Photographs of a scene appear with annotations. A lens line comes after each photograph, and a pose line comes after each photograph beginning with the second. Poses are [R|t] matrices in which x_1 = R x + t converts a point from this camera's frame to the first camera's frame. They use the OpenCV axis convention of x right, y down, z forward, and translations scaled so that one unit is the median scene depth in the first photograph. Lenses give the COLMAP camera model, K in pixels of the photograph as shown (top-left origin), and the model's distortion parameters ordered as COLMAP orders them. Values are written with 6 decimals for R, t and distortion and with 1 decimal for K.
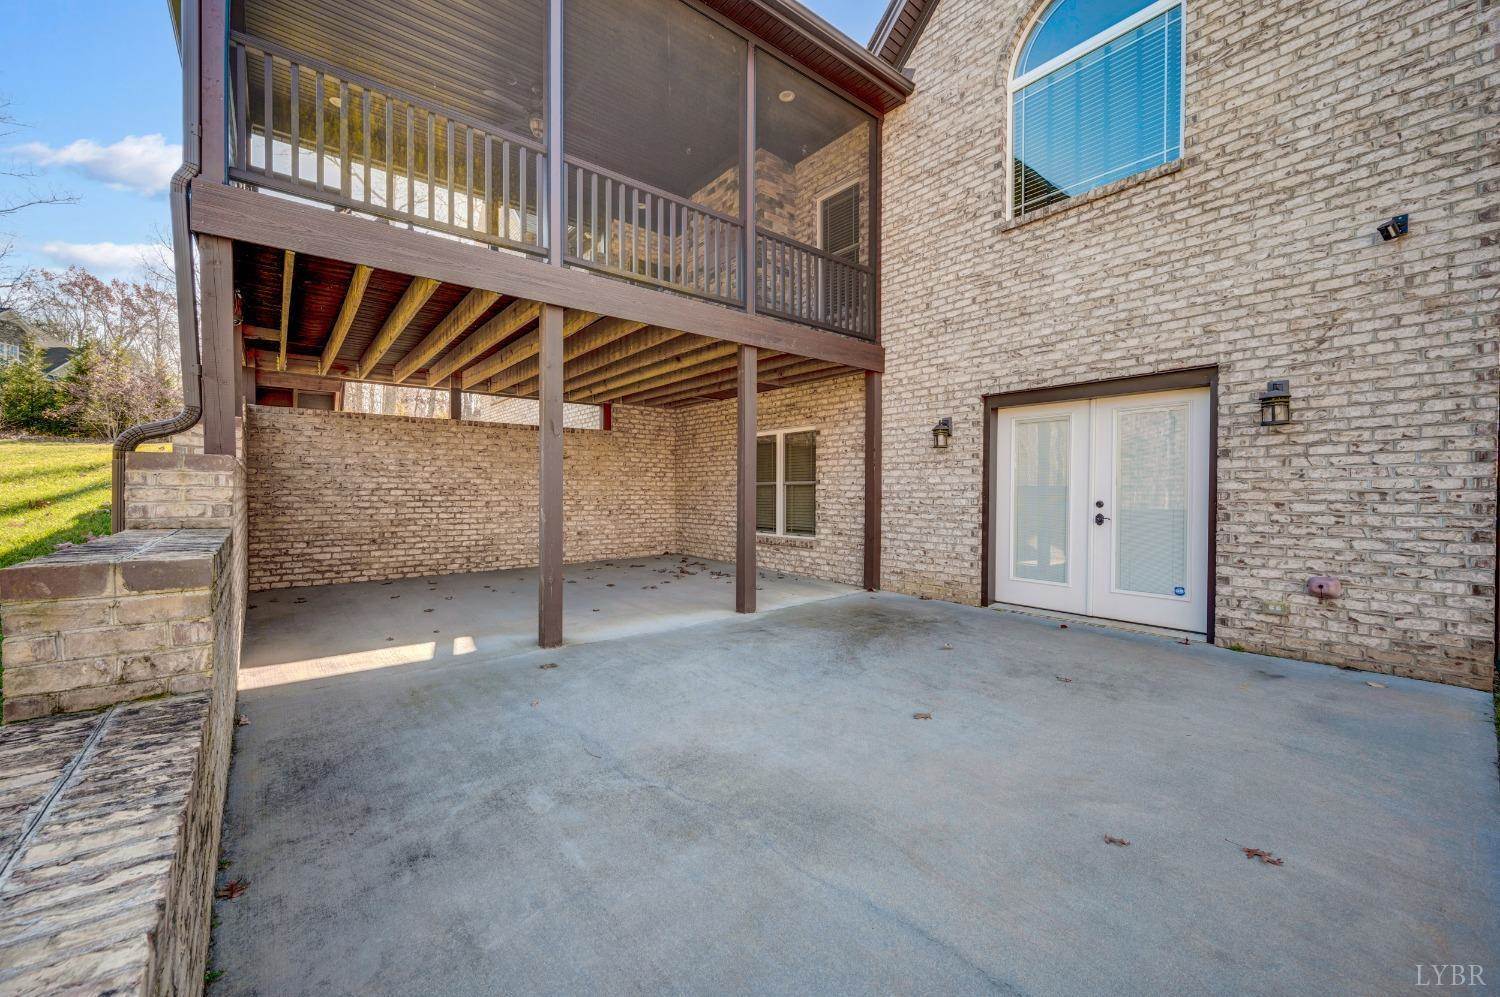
lens RADIAL K [[593.3, 0, 747.0], [0, 593.3, 495.3], [0, 0, 1]] dist [-0.000168, 0.000019]
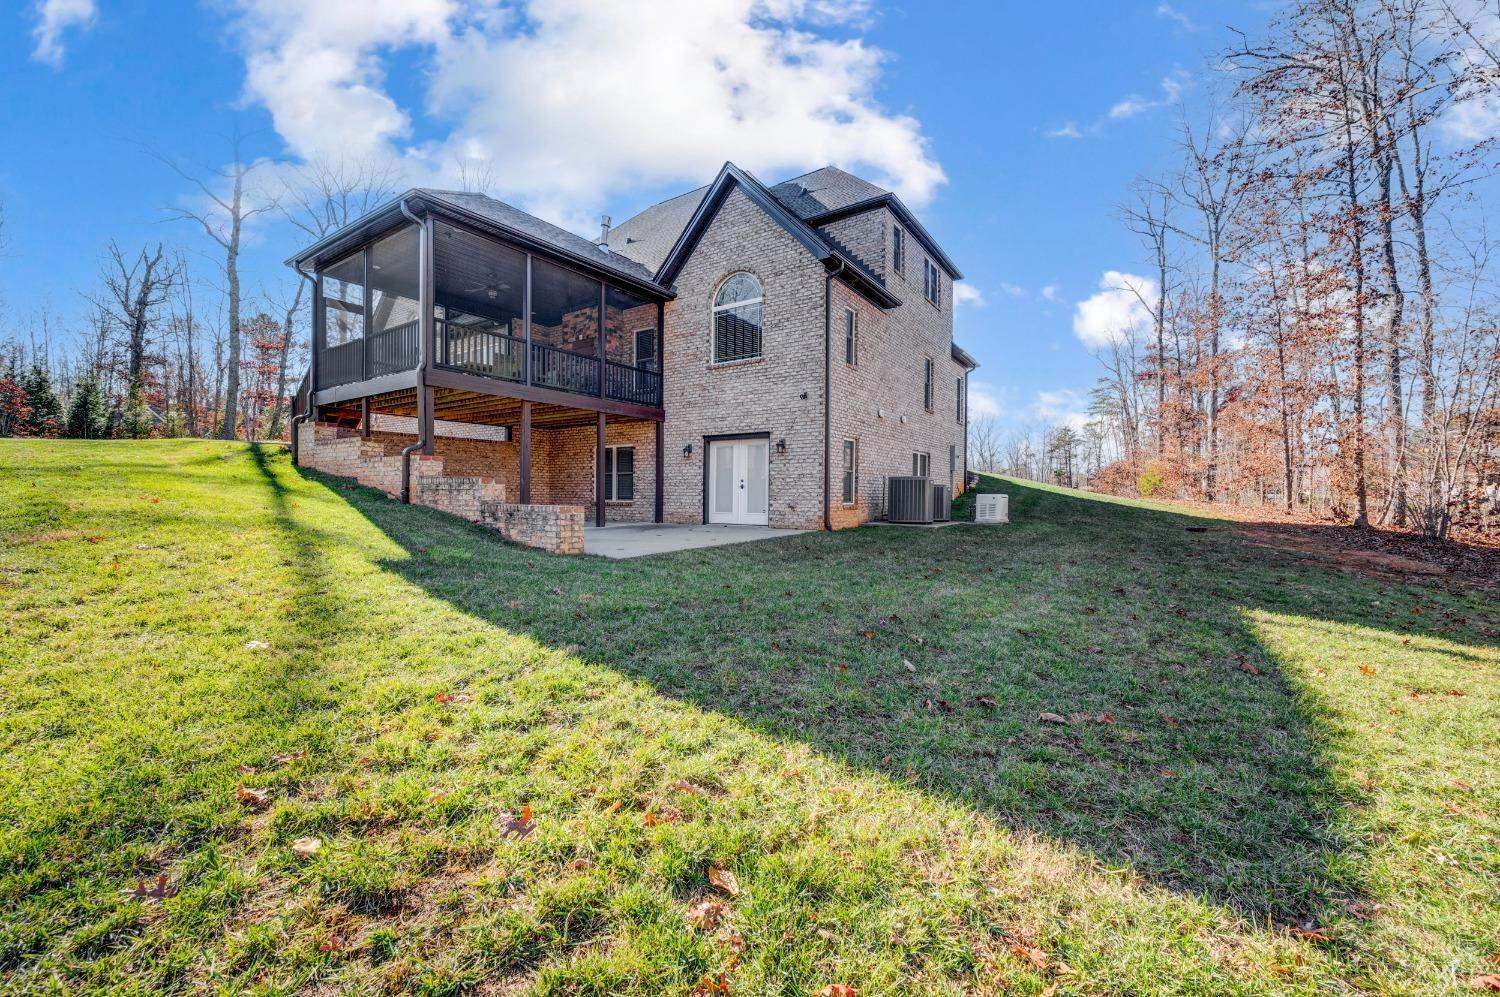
lens RADIAL K [[593.3, 0, 741.7], [0, 593.3, 491.8], [0, 0, 1]] dist [-0.000168, 0.000019]
pose [[0.960222, -0.000565, 0.279238, -0.103003], [0.001263, 0.999997, -0.002317, 0.054306], [-0.279236, 0.002578, 0.960219, -1.160139]]
